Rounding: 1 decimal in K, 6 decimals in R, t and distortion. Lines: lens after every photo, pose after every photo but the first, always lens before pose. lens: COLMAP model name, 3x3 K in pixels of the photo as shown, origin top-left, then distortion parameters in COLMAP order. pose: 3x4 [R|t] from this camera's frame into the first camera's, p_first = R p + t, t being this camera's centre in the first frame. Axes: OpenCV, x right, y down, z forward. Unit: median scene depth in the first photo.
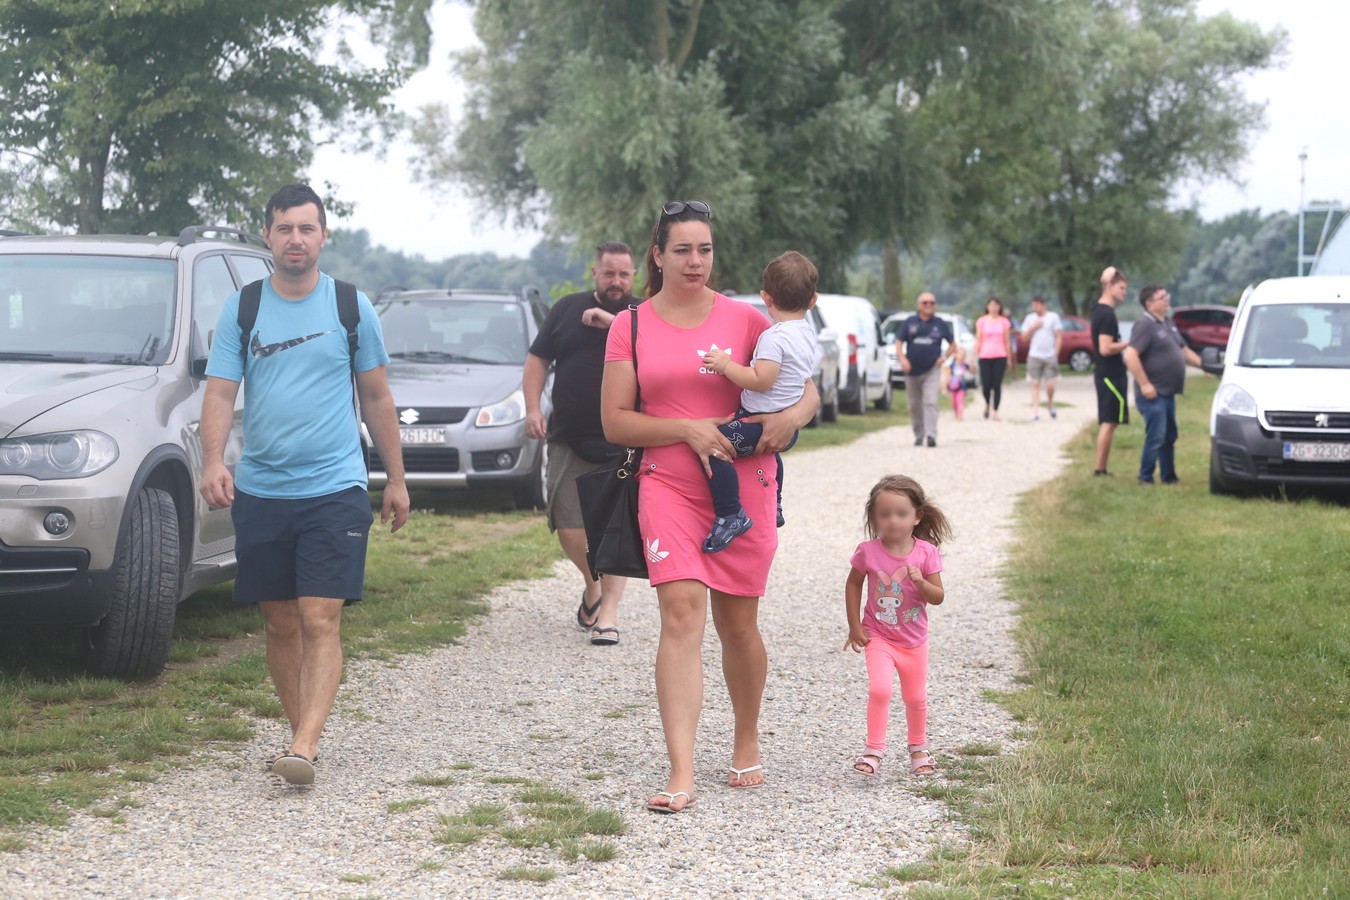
lens RADIAL K [[3498.1, 0, 676.3], [0, 3498.1, 448.6], [0, 0, 1]] dist [-0.161382, 0.000000]
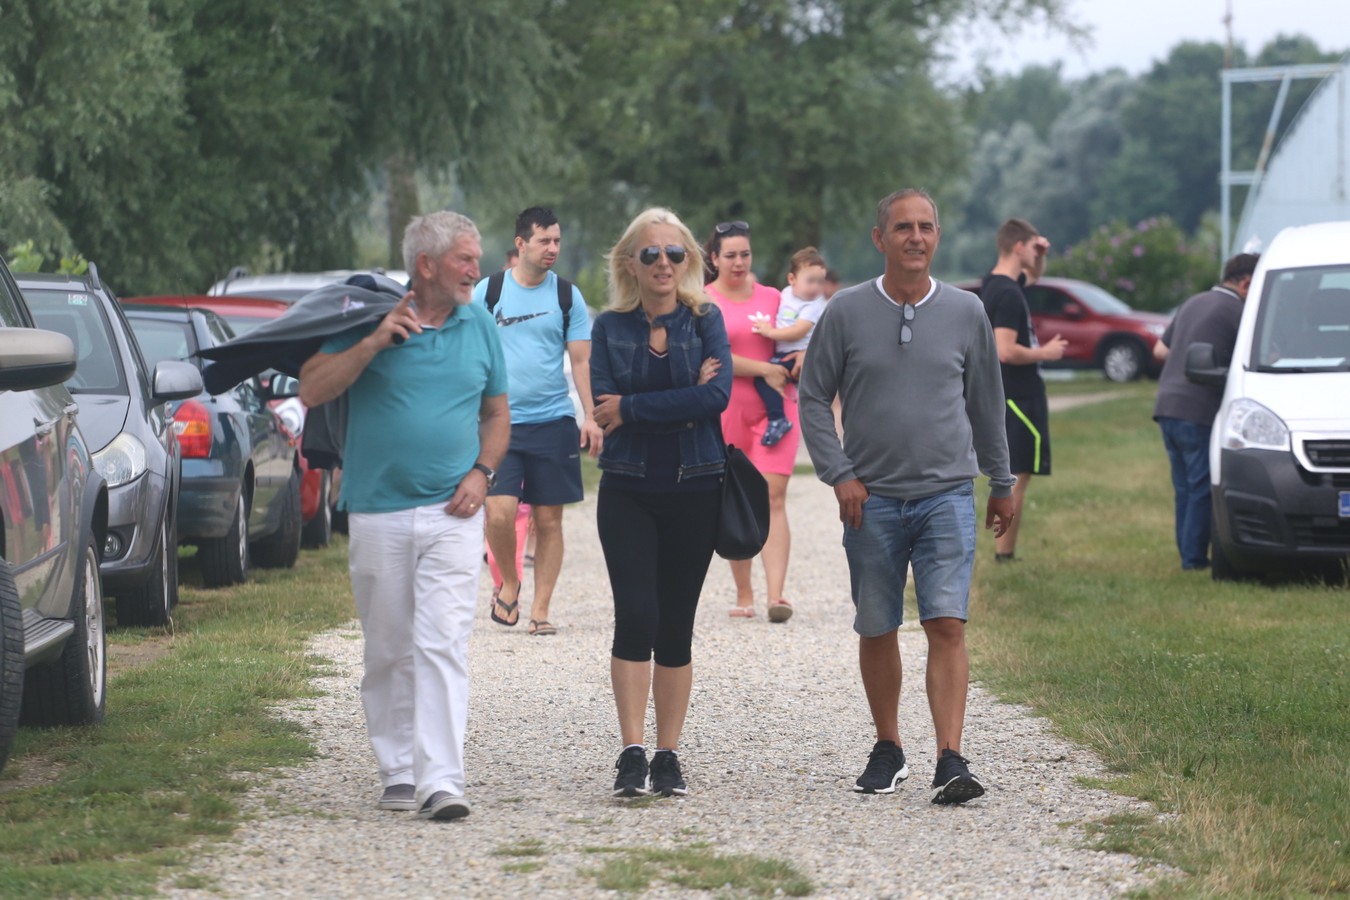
lens RADIAL K [[7670.7, 0, 664.6], [0, 7670.7, 441.8], [0, 0, 1]] dist [2.168748, 0.000000]
pose [[0.993094, -0.022783, 0.115091, -0.038035], [0.025271, 0.999477, -0.020200, 0.005313], [-0.114570, 0.022969, 0.993150, -0.131927]]
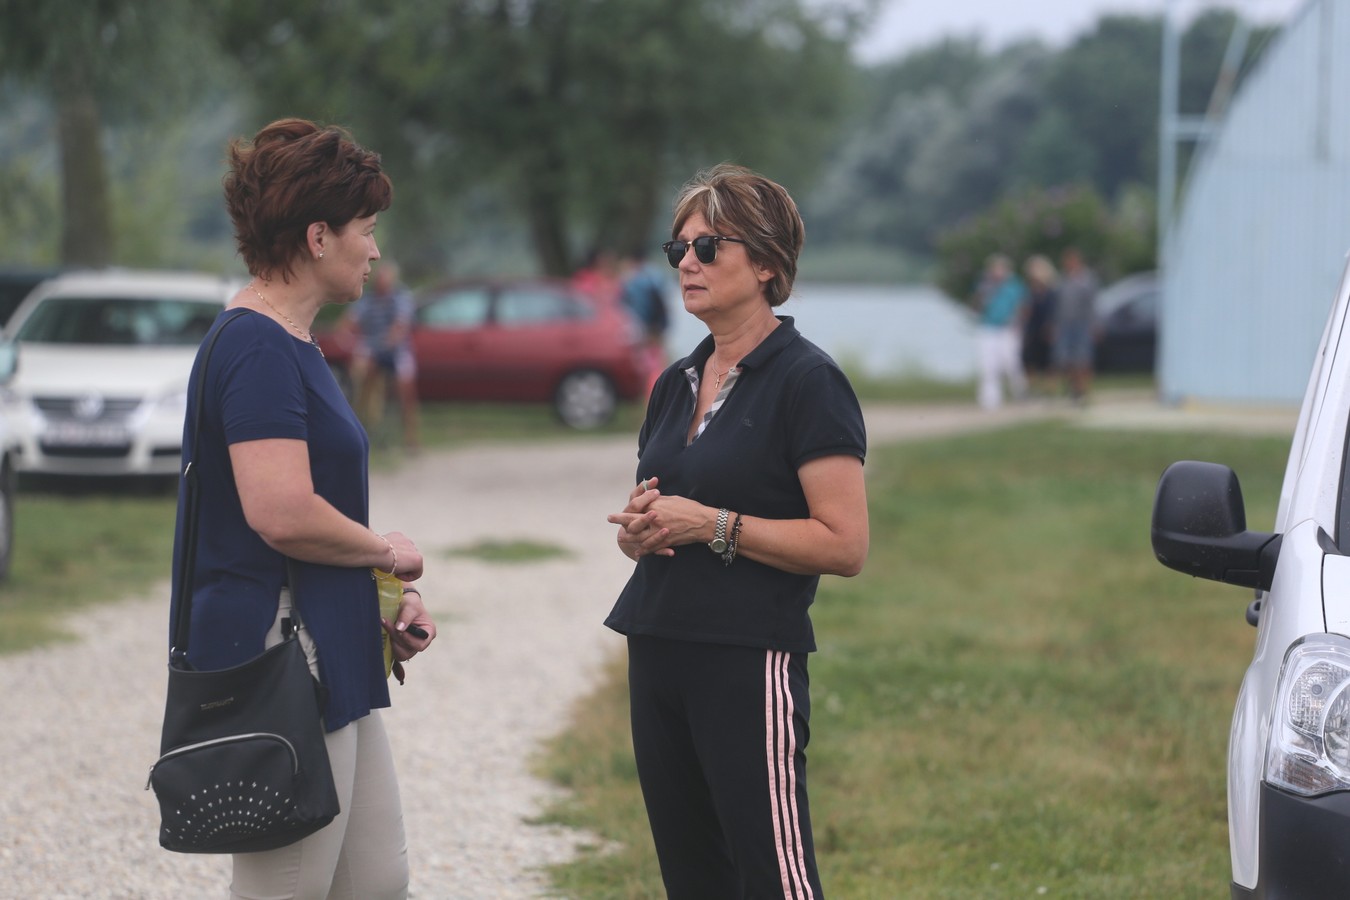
lens RADIAL K [[7670.7, 0, 679.5], [0, 7670.7, 450.0], [0, 0, 1]] dist [2.168748, 0.000000]
pose [[0.991779, -0.003678, 0.127909, 0.022747], [0.005605, 0.999876, -0.014707, -0.008919], [-0.127839, 0.015303, 0.991677, 0.204468]]
